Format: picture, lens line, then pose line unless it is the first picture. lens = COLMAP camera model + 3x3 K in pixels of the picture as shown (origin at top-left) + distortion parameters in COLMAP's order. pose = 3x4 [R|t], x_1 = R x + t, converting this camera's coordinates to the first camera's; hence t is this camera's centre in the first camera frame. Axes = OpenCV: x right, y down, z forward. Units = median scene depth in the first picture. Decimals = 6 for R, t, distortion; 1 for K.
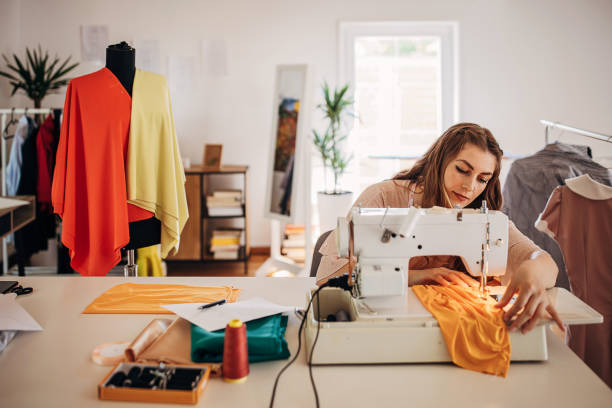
lens RADIAL K [[590.6, 0, 305.5], [0, 590.6, 106.0], [0, 0, 1]] dist [0.001583, 0.000051]
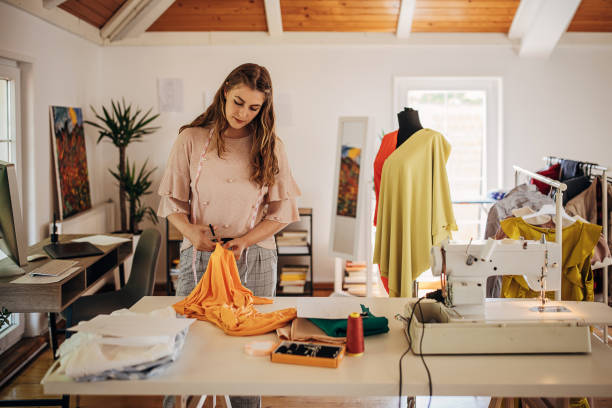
lens RADIAL K [[586.5, 0, 342.7], [0, 586.5, 142.7], [0, 0, 1]] dist [-0.009315, -0.000773]
pose [[0.999985, 0.005426, 0.000948, -0.044872], [-0.005413, 0.999902, -0.012937, -0.007534], [-0.001018, 0.012932, 0.999916, -0.094193]]
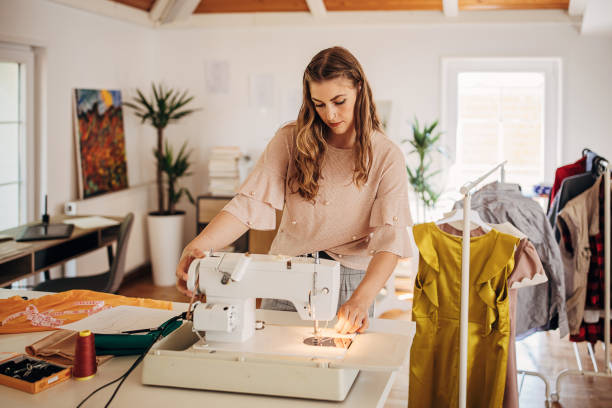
lens RADIAL K [[591.3, 0, 403.3], [0, 591.3, 119.0], [0, 0, 1]] dist [-0.002124, -0.009678]
pose [[0.985302, 0.019468, -0.169706, 0.194843], [-0.022410, 0.999630, -0.015435, -0.022814], [0.169343, 0.019011, 0.985374, -0.021205]]
